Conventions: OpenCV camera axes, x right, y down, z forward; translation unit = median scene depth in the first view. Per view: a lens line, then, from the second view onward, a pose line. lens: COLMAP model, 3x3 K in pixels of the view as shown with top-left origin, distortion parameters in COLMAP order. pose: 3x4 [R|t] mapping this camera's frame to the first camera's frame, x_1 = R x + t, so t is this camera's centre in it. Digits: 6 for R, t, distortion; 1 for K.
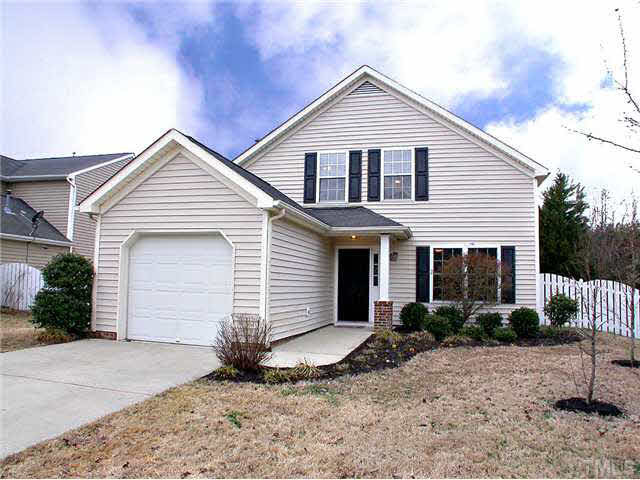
lens RADIAL K [[452.2, 0, 331.9], [0, 452.2, 248.6], [0, 0, 1]] dist [-0.160373, 0.084580]
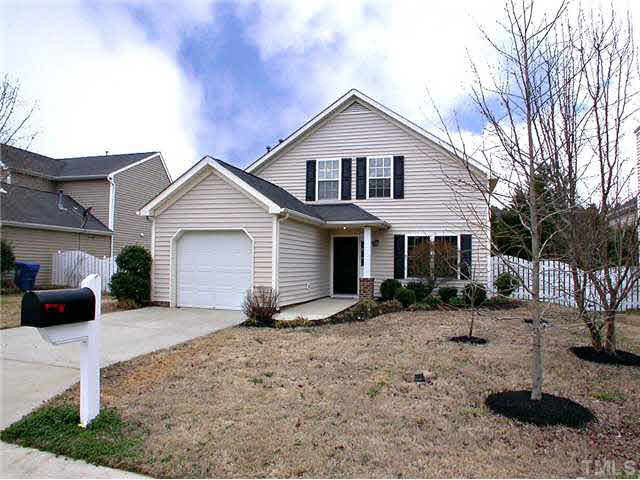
lens RADIAL K [[452.2, 0, 331.9], [0, 452.2, 248.6], [0, 0, 1]] dist [-0.160373, 0.084580]
pose [[0.999589, -0.008977, -0.027238, 0.046642], [0.010202, 0.998926, 0.045202, -0.026240], [0.026803, -0.045461, 0.998606, -0.281183]]
